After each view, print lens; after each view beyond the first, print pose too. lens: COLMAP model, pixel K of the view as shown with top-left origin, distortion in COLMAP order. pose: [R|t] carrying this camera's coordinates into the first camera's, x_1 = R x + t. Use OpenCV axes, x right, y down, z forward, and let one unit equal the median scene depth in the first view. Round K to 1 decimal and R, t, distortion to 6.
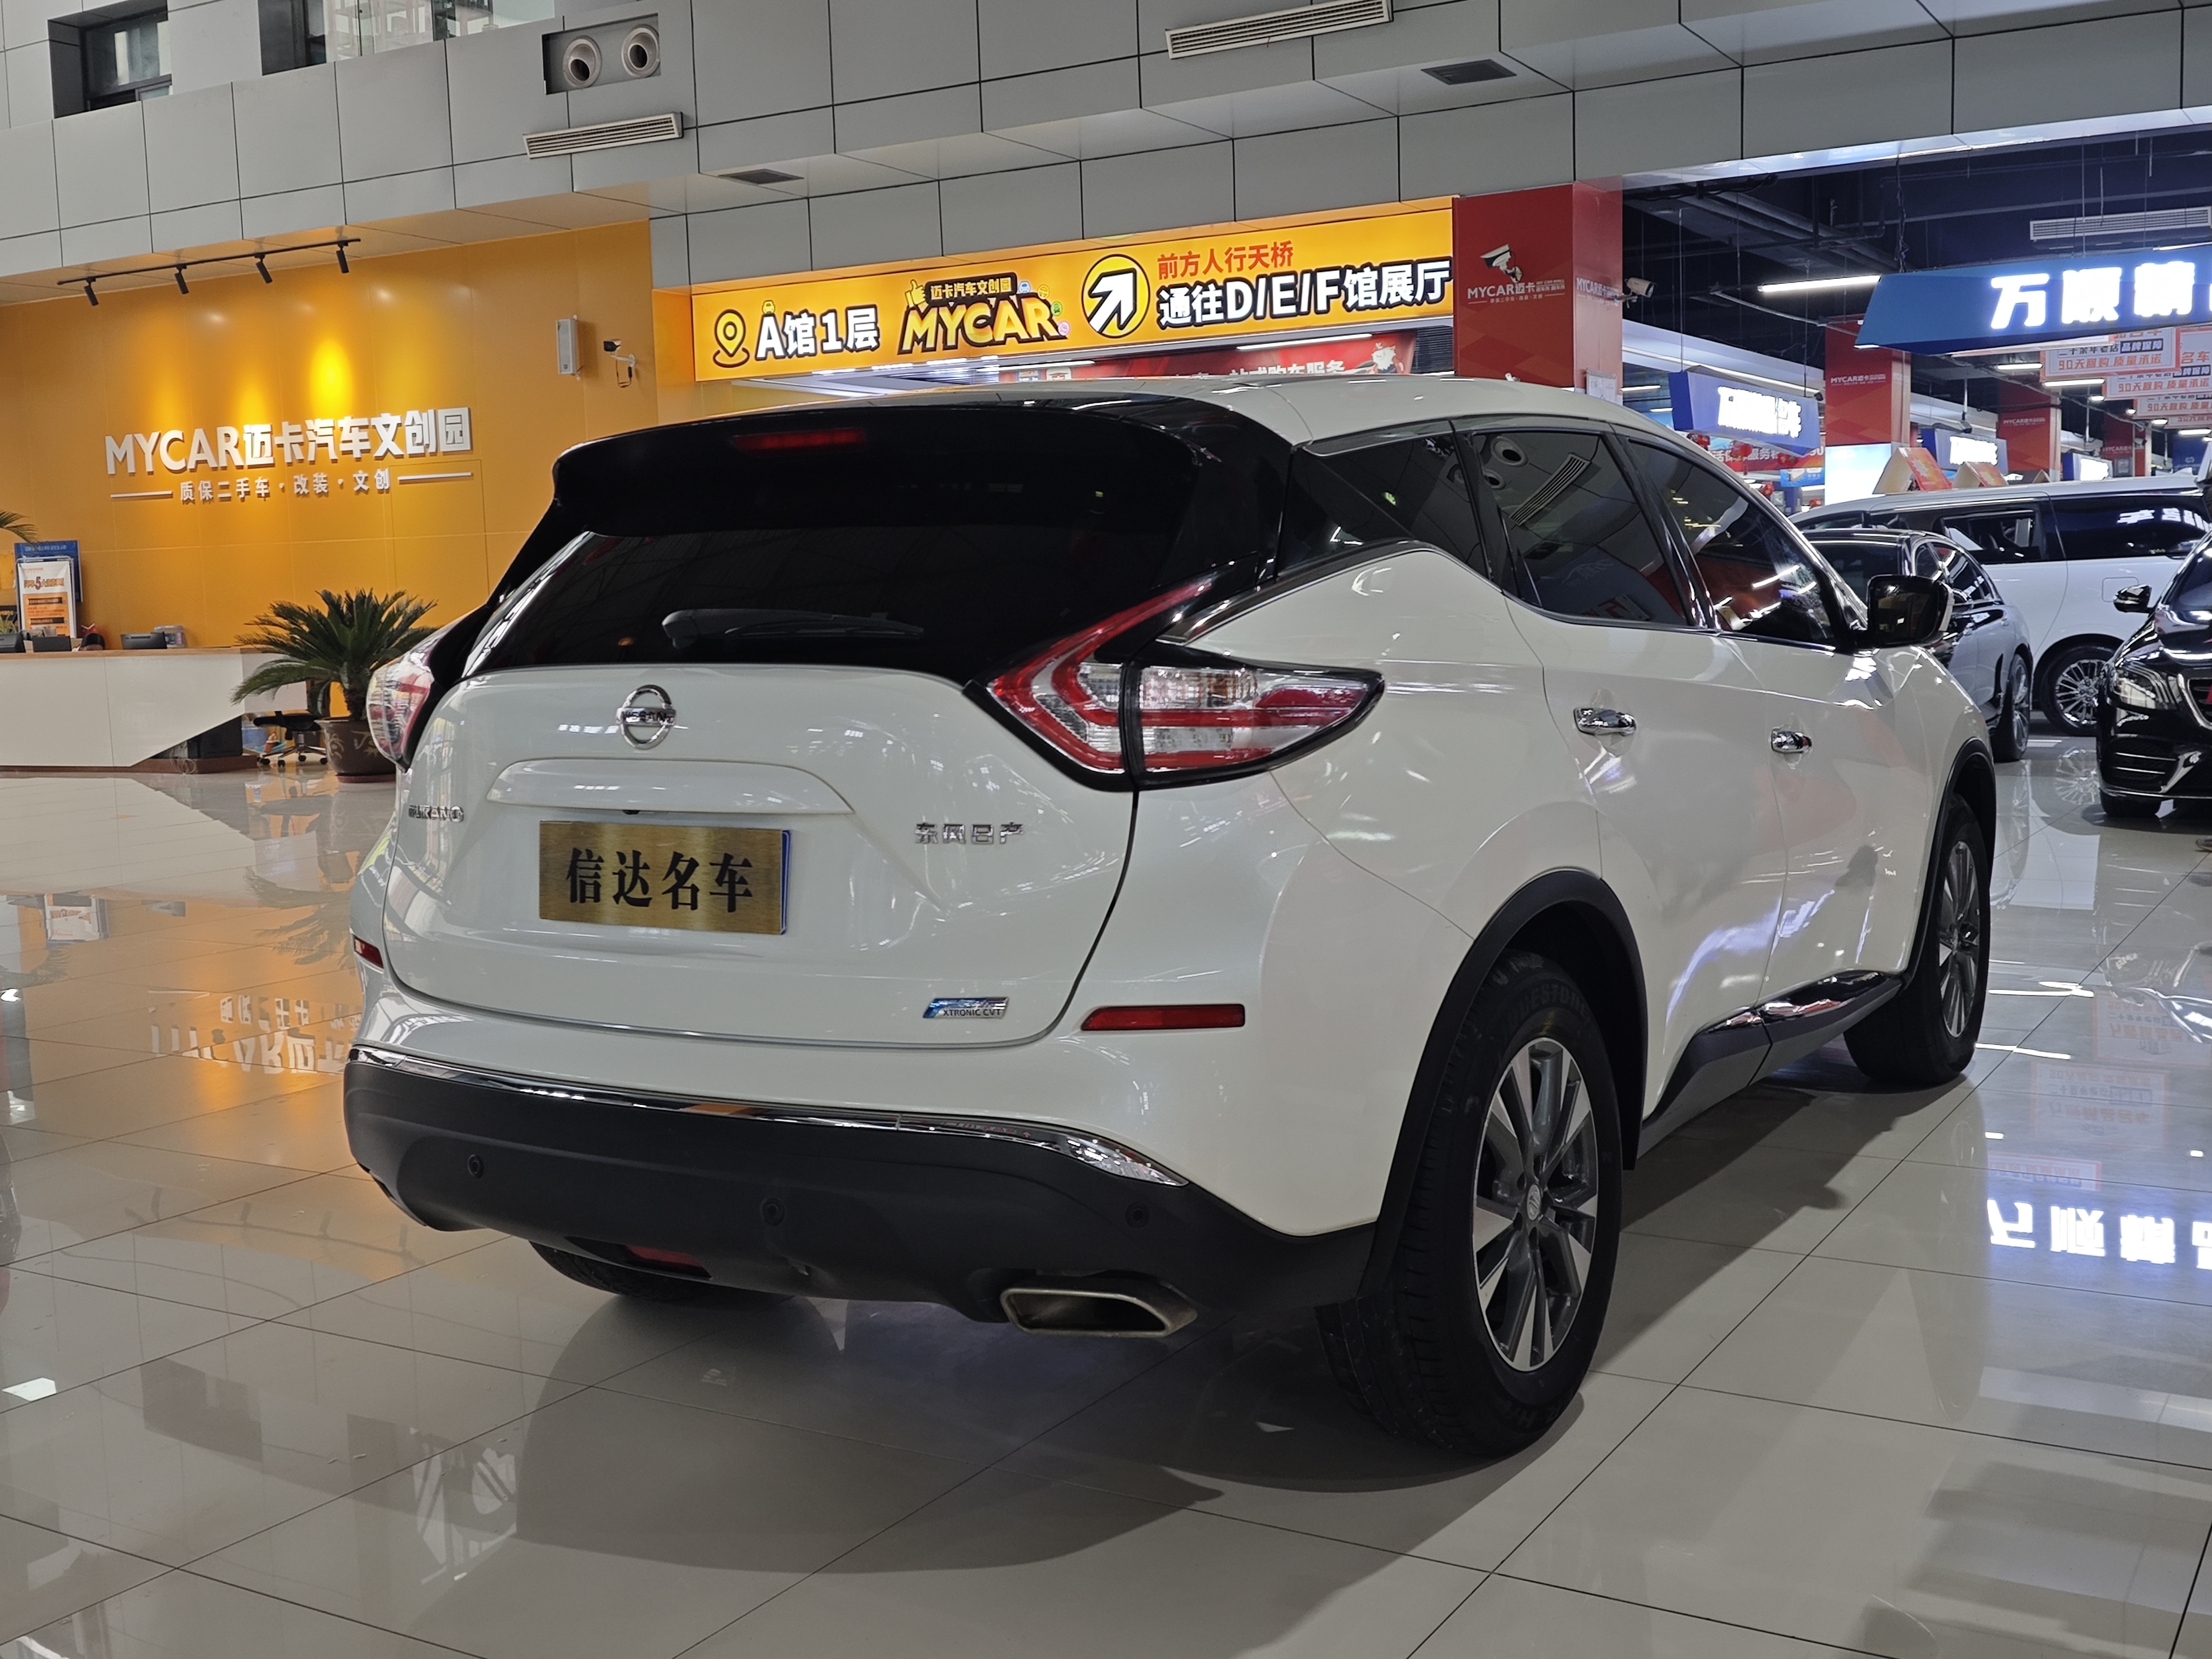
lens RADIAL K [[2308.4, 0, 1103.0], [0, 2308.4, 855.8], [0, 0, 1]] dist [0.035763, 0.000000]
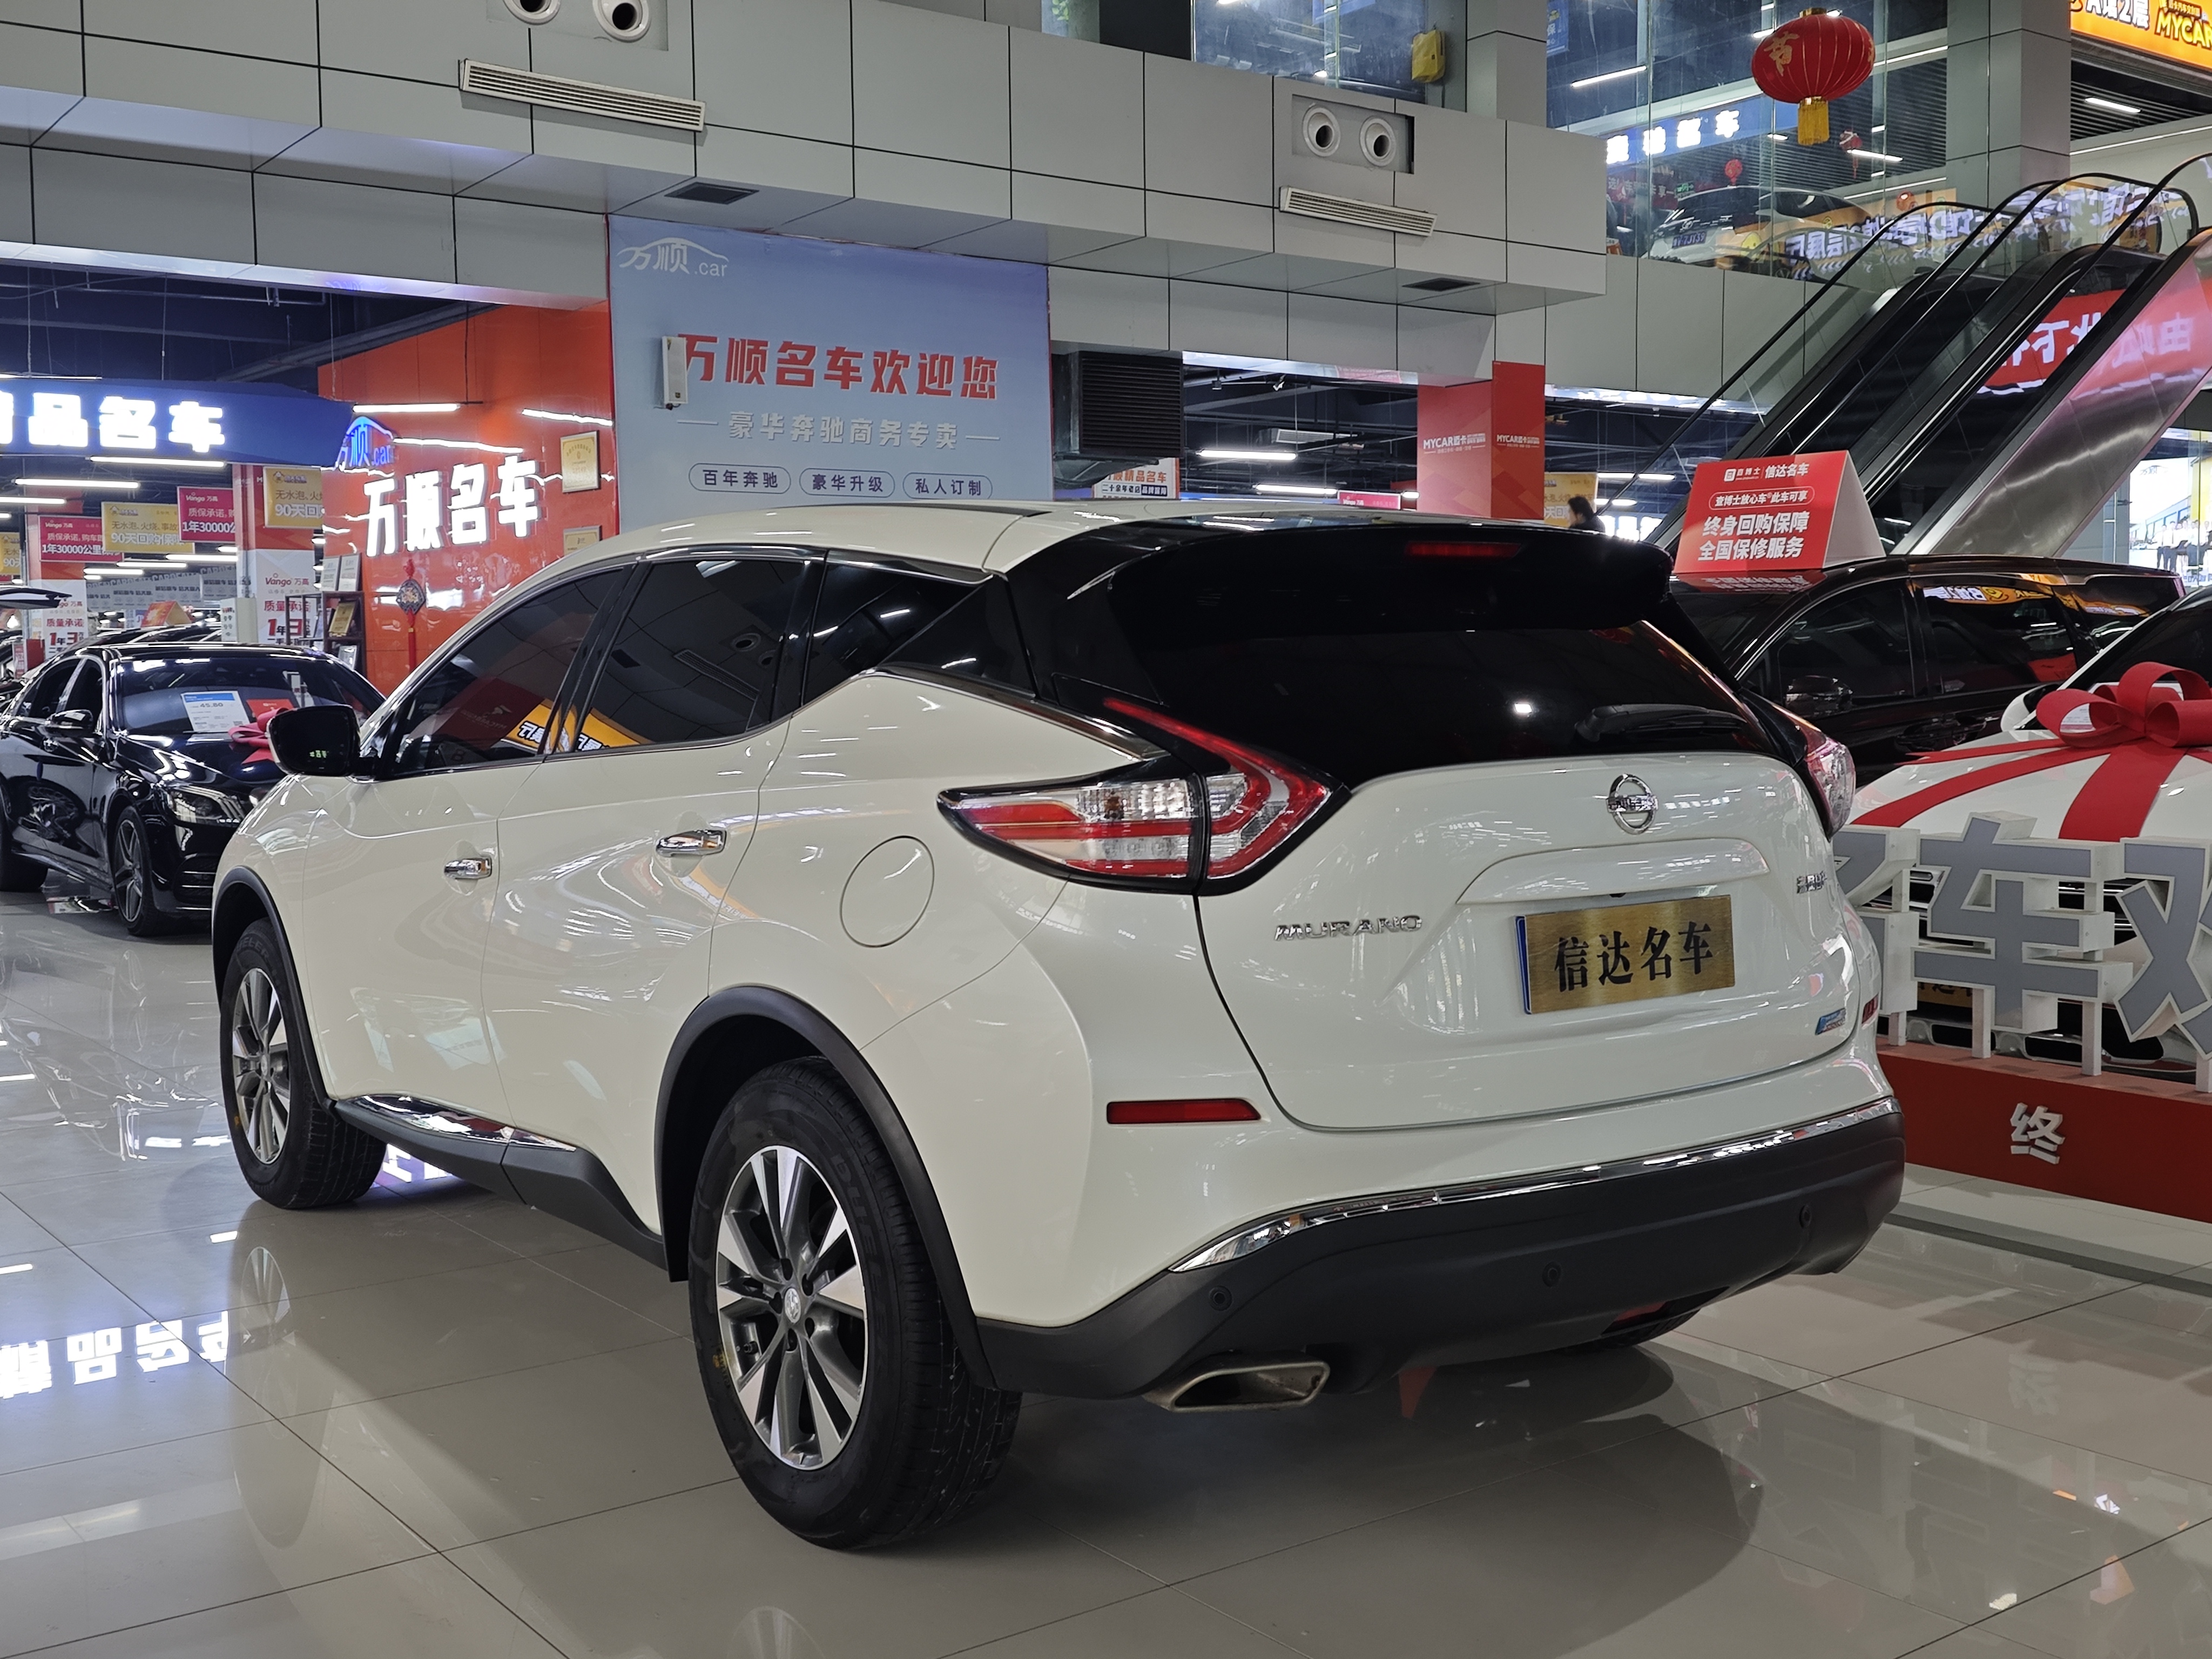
lens RADIAL K [[2308.4, 0, 1097.8], [0, 2308.4, 875.3], [0, 0, 1]] dist [0.035763, 0.000000]
pose [[0.383424, -0.057897, 0.921756, -0.279053], [0.103193, 0.994469, 0.019539, -0.016042], [-0.917789, 0.087627, 0.387278, 0.177855]]
